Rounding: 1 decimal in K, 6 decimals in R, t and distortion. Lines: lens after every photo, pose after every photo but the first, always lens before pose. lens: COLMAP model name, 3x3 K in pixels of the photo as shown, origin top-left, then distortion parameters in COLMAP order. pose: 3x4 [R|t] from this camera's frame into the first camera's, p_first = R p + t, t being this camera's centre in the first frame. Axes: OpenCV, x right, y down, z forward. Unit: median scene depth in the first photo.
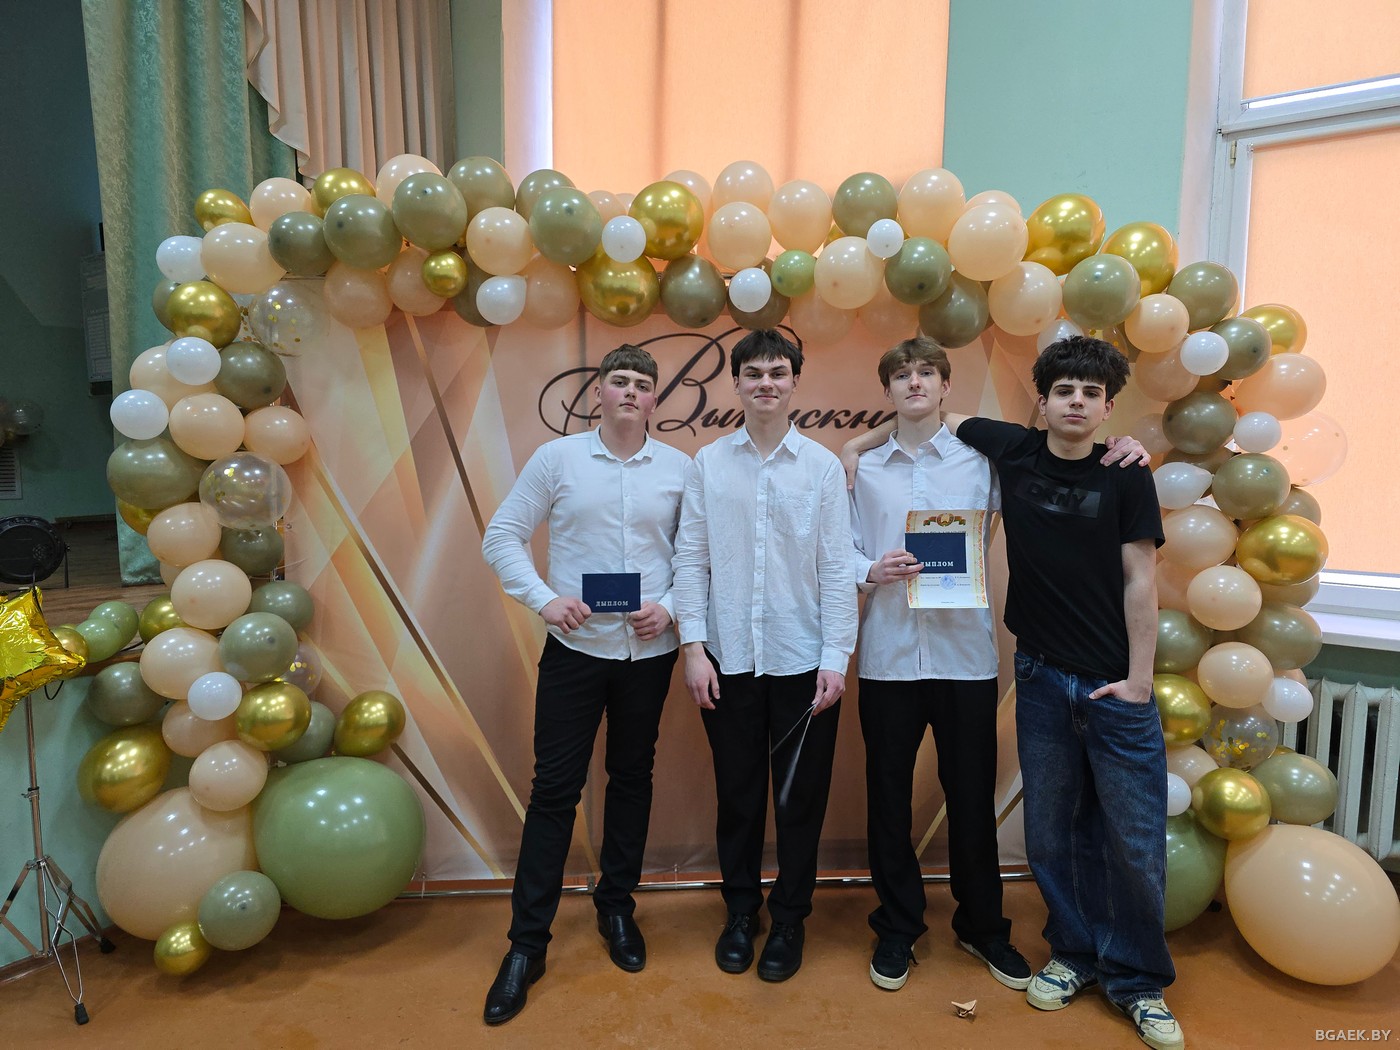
lens RADIAL K [[947.0, 0, 731.6], [0, 947.0, 528.5], [0, 0, 1]] dist [0.046305, -0.052965]
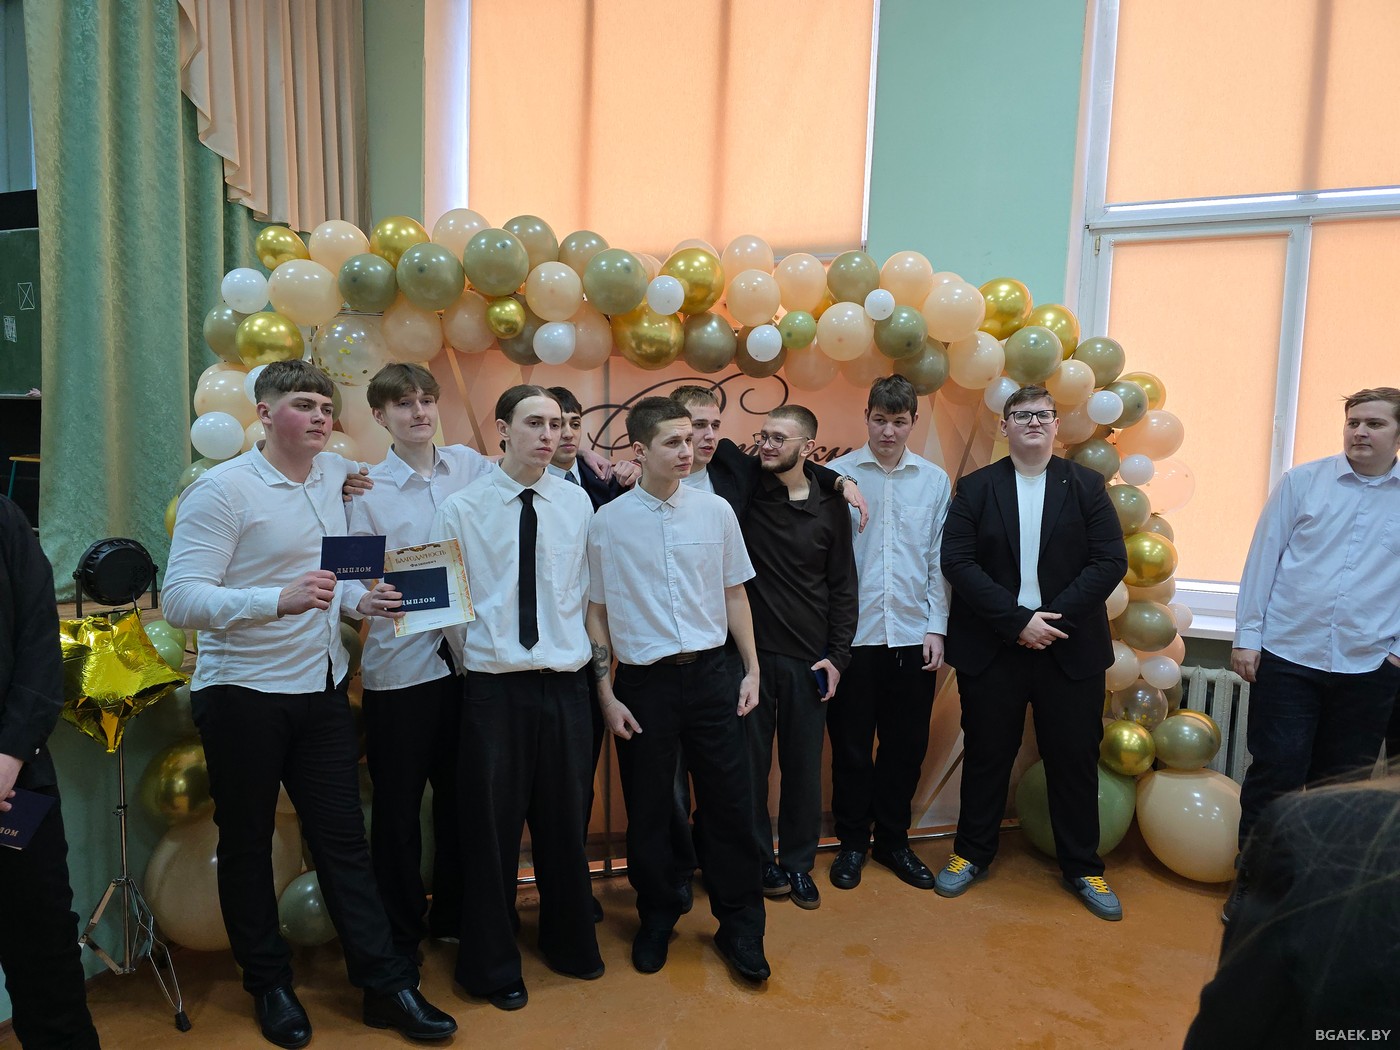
lens RADIAL K [[947.0, 0, 690.1], [0, 947.0, 527.7], [0, 0, 1]] dist [0.046305, -0.052965]
pose [[0.980083, 0.005505, 0.198510, -0.298515], [-0.005813, 0.999983, 0.000970, -0.019100], [-0.198502, -0.002104, 0.980098, -0.148877]]
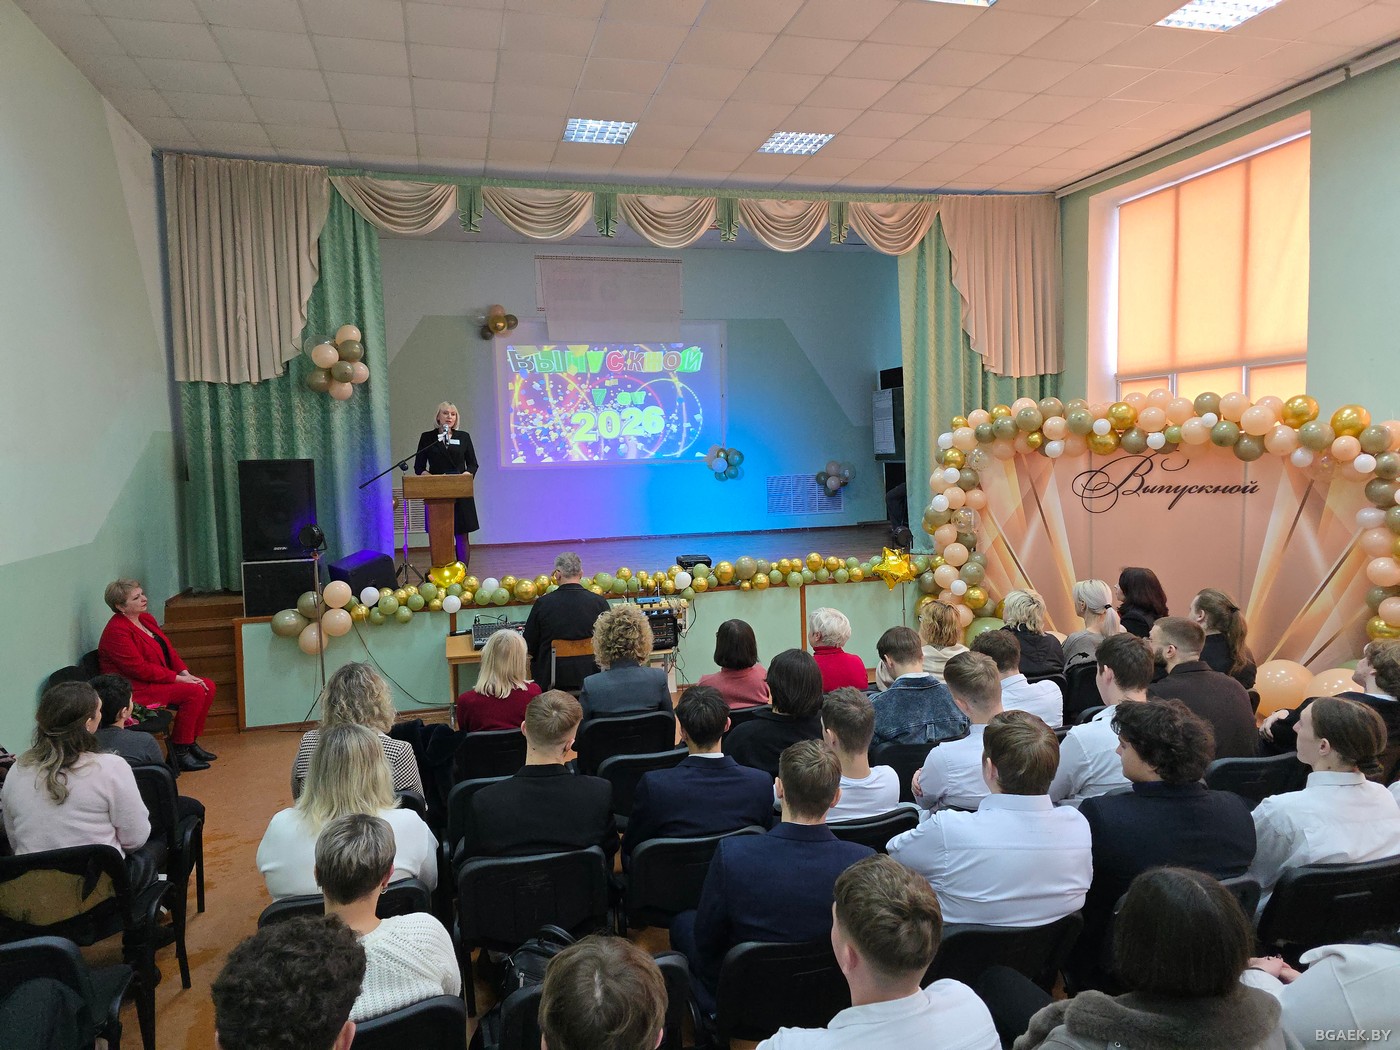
lens RADIAL K [[947.0, 0, 698.9], [0, 947.0, 515.2], [0, 0, 1]] dist [0.046305, -0.052965]
pose [[0.762608, 0.009935, -0.646785, 0.718915], [-0.024608, 0.999604, -0.013660, 0.009878], [0.646393, 0.026333, 0.762550, -1.670955]]
